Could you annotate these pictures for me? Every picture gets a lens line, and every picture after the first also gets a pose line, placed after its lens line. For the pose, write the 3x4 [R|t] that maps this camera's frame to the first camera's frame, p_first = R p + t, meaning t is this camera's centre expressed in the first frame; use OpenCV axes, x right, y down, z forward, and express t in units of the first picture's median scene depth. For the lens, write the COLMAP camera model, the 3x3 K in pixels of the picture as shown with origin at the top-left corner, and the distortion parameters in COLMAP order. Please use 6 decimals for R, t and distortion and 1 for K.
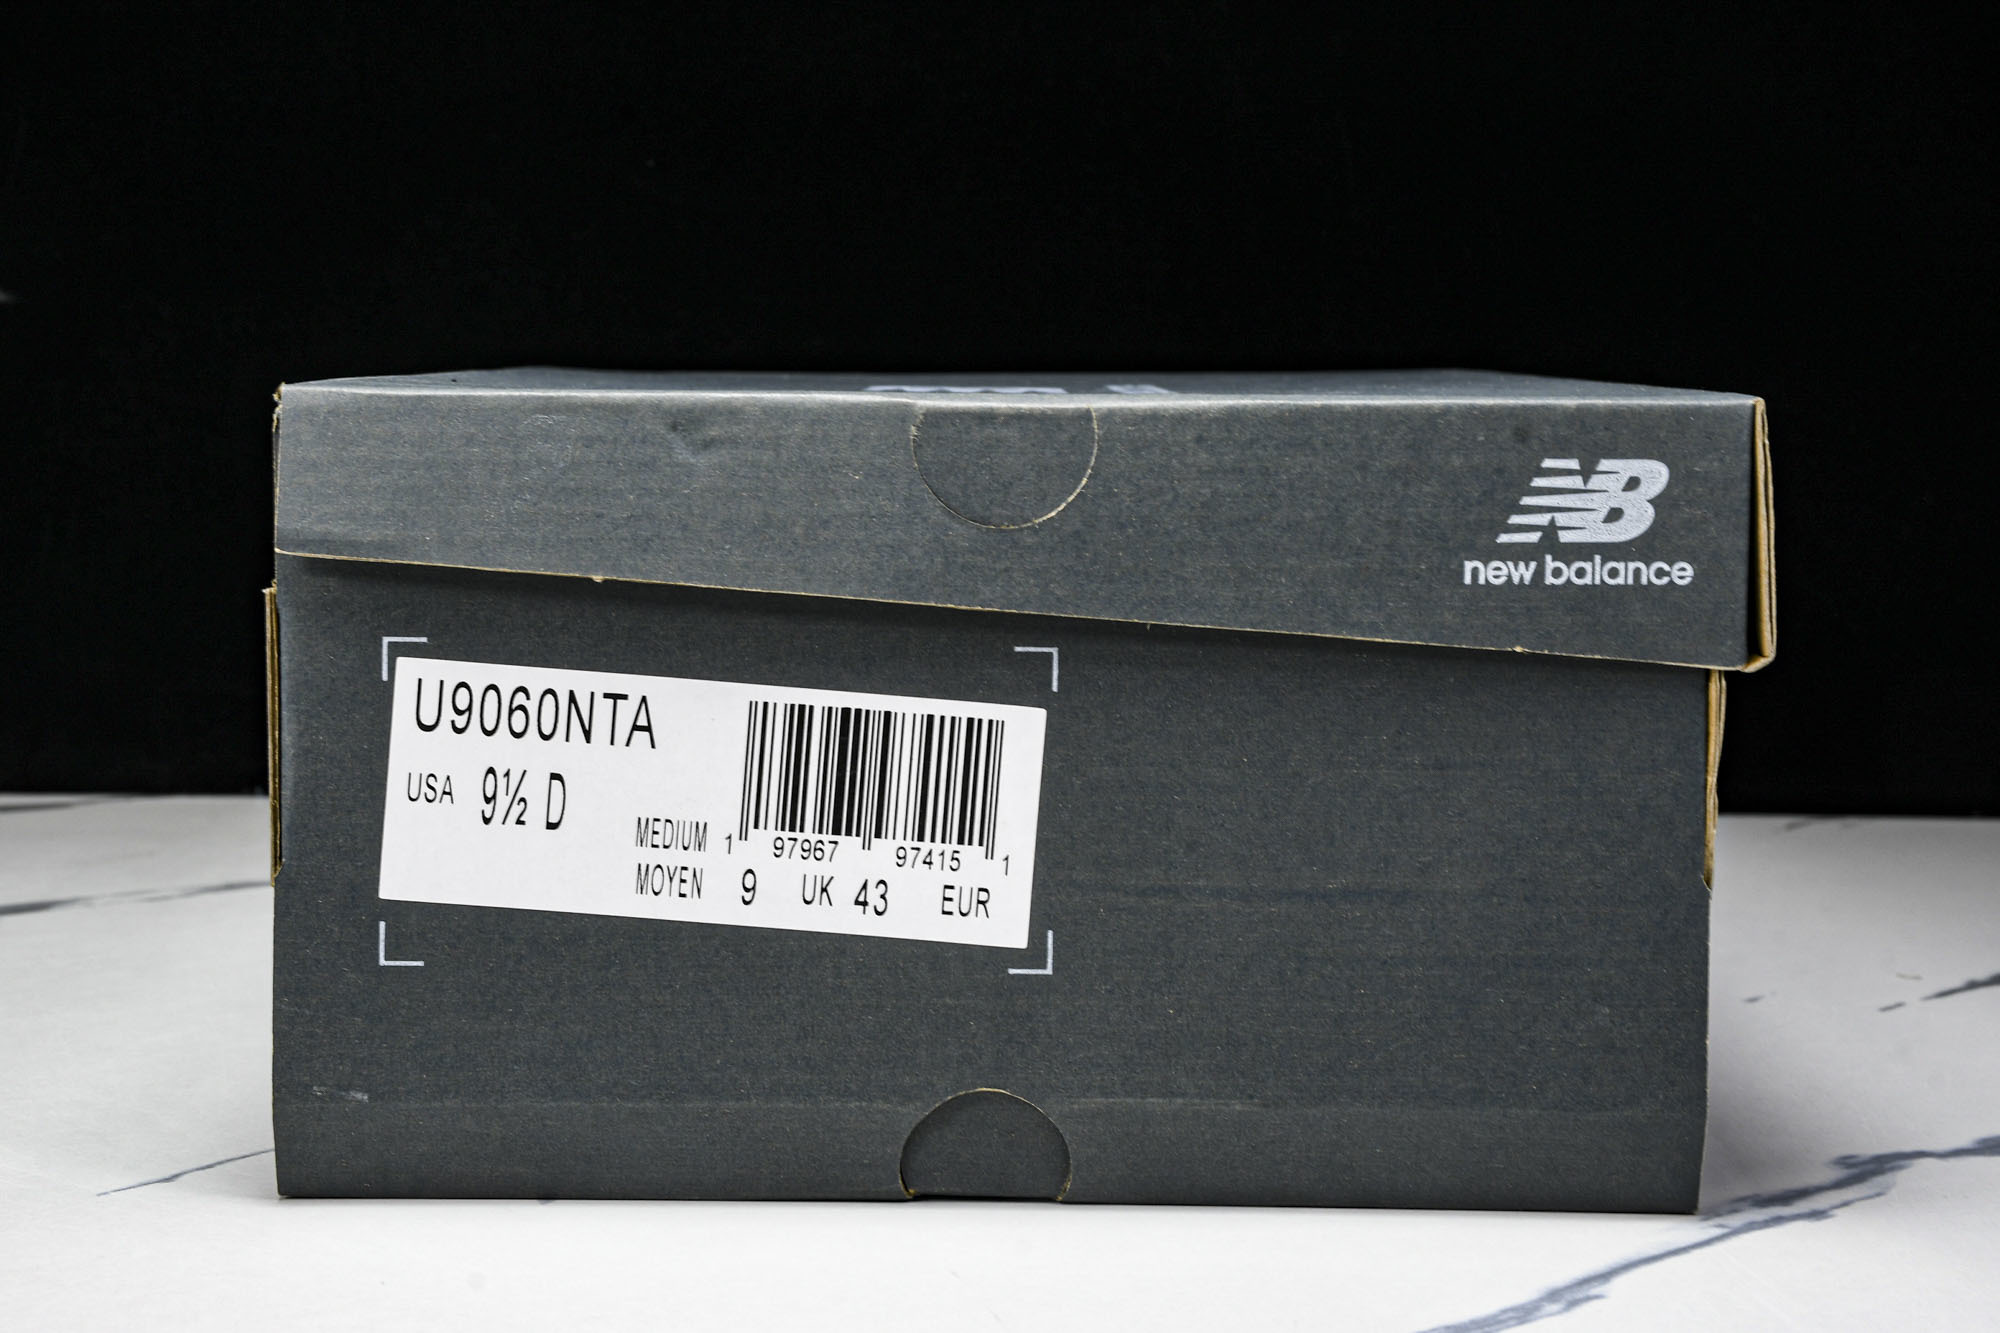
lens RADIAL K [[3391.8, 0, 1000.0], [0, 3391.8, 666.5], [0, 0, 1]] dist [0.159151, -0.127942]
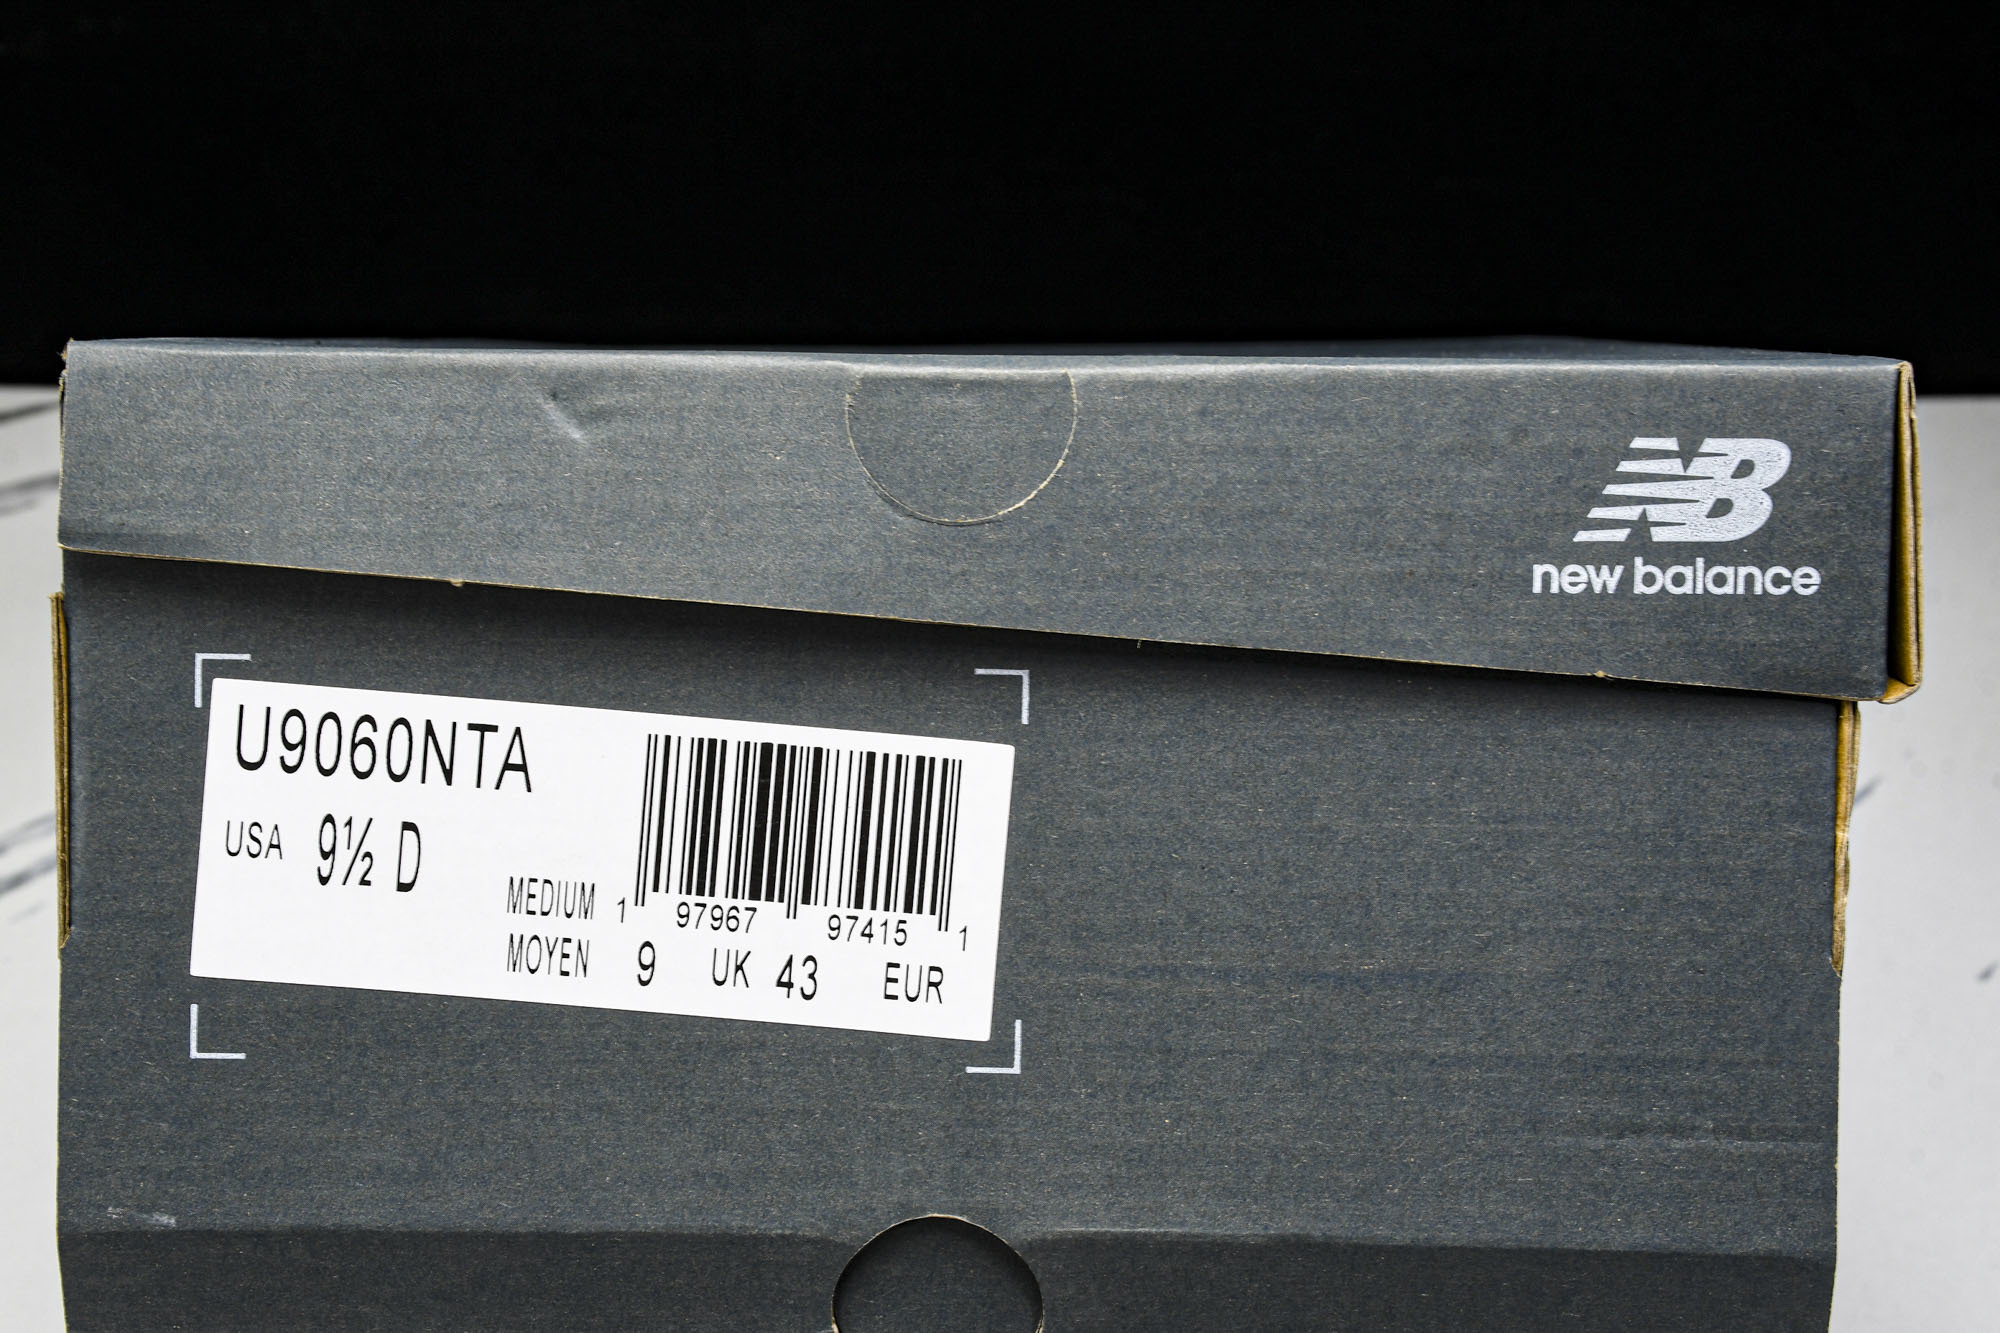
lens RADIAL K [[3391.8, 0, 1000.0], [0, 3391.8, 666.5], [0, 0, 1]] dist [0.159151, -0.127942]
pose [[0.999714, 0.004336, -0.023523, 0.029256], [-0.004490, 0.999969, -0.006512, -0.001069], [0.023494, 0.006616, 0.999702, 0.190681]]
